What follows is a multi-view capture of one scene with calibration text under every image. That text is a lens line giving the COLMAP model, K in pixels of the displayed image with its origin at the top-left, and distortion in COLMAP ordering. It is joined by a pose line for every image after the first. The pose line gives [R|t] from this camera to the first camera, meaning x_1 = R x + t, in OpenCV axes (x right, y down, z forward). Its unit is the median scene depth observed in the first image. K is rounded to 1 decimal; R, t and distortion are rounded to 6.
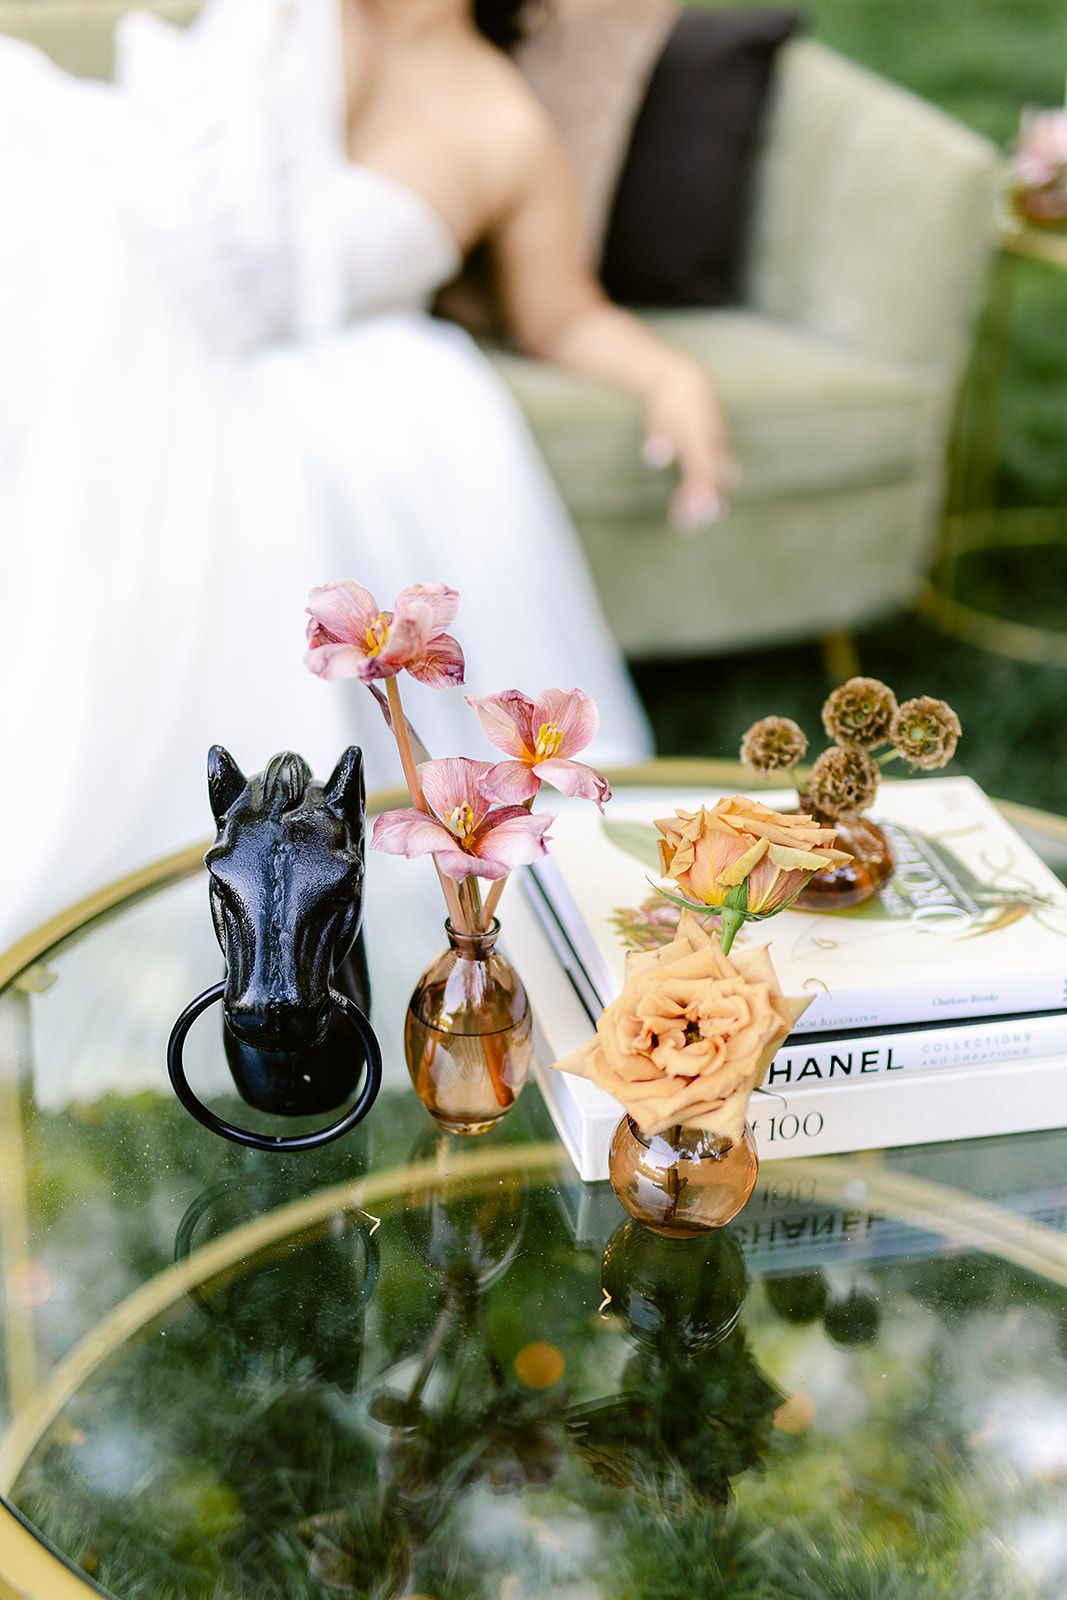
lens RADIAL K [[2323.8, 0, 533.6], [0, 2323.8, 800.2], [0, 0, 1]] dist [0.022088, 0.000000]
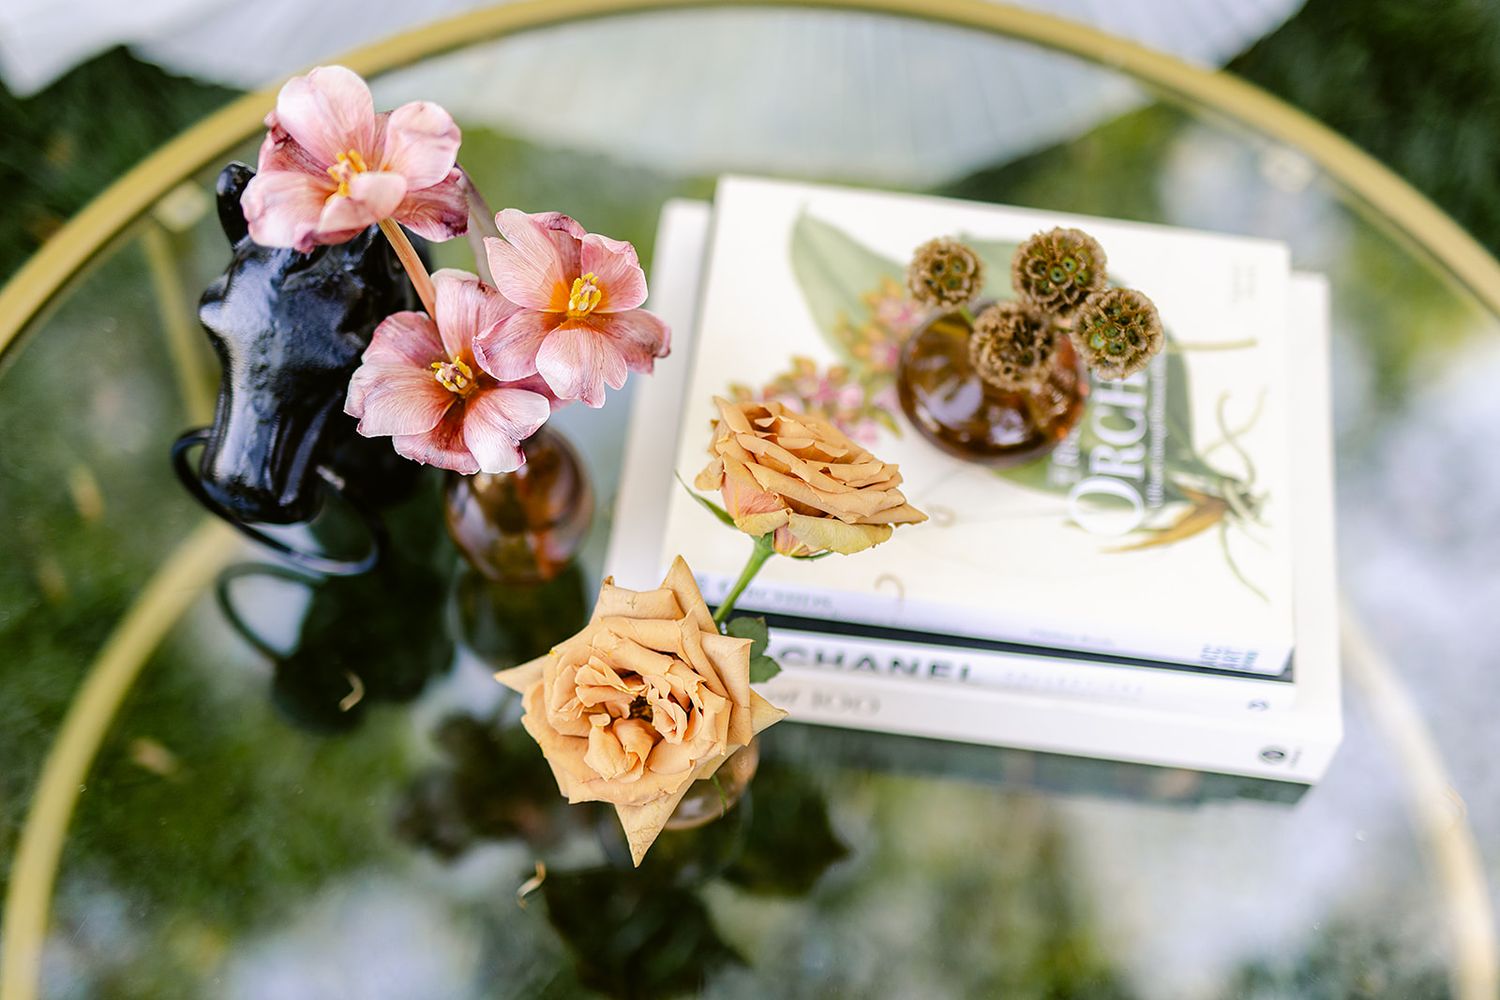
lens RADIAL K [[2178.6, 0, 749.6], [0, 2178.6, 499.6], [0, 0, 1]] dist [0.022088, 0.000000]
pose [[0.940008, 0.294879, -0.171556, 0.188992], [-0.166412, 0.835322, 0.523970, -0.333584], [0.297812, -0.463987, 0.834280, 0.323722]]
